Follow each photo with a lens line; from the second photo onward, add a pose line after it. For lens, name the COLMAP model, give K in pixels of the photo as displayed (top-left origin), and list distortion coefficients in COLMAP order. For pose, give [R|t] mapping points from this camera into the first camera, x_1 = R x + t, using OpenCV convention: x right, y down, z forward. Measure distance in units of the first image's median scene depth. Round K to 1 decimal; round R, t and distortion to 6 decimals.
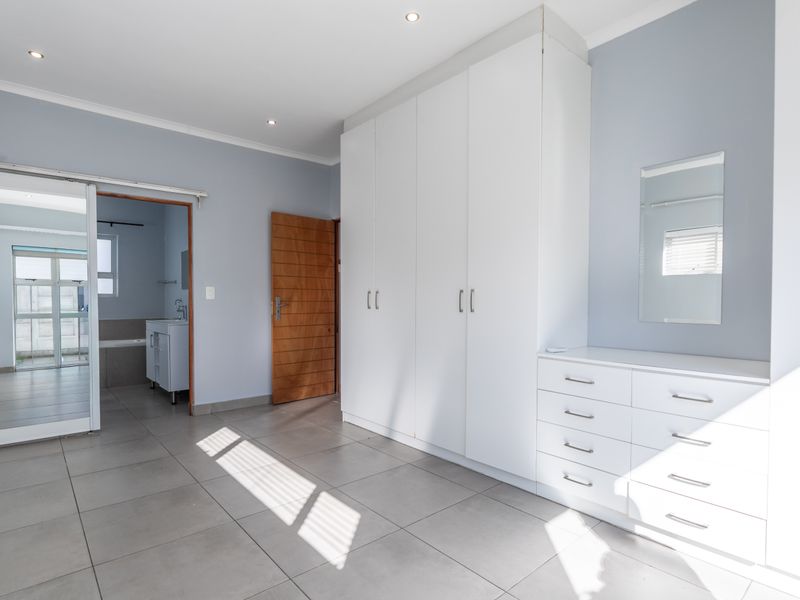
lens RADIAL K [[453.2, 0, 400.6], [0, 453.2, 302.5], [0, 0, 1]] dist [0.000467, -0.000315]
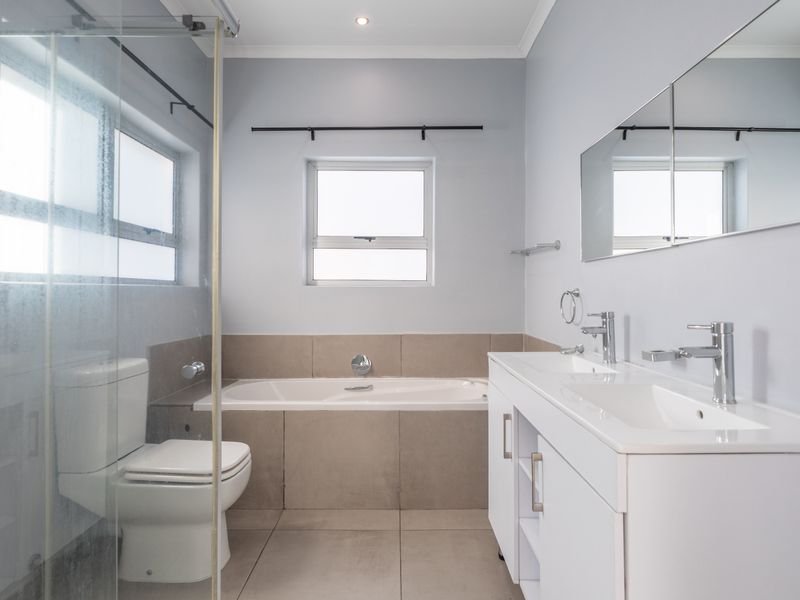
lens RADIAL K [[453.2, 0, 398.8], [0, 453.2, 296.5], [0, 0, 1]] dist [0.000467, -0.000315]
pose [[0.766930, 0.006064, -0.641702, -0.344552], [-0.010566, 0.999939, -0.003179, 0.000015], [0.641644, 0.009218, 0.766947, 0.608028]]
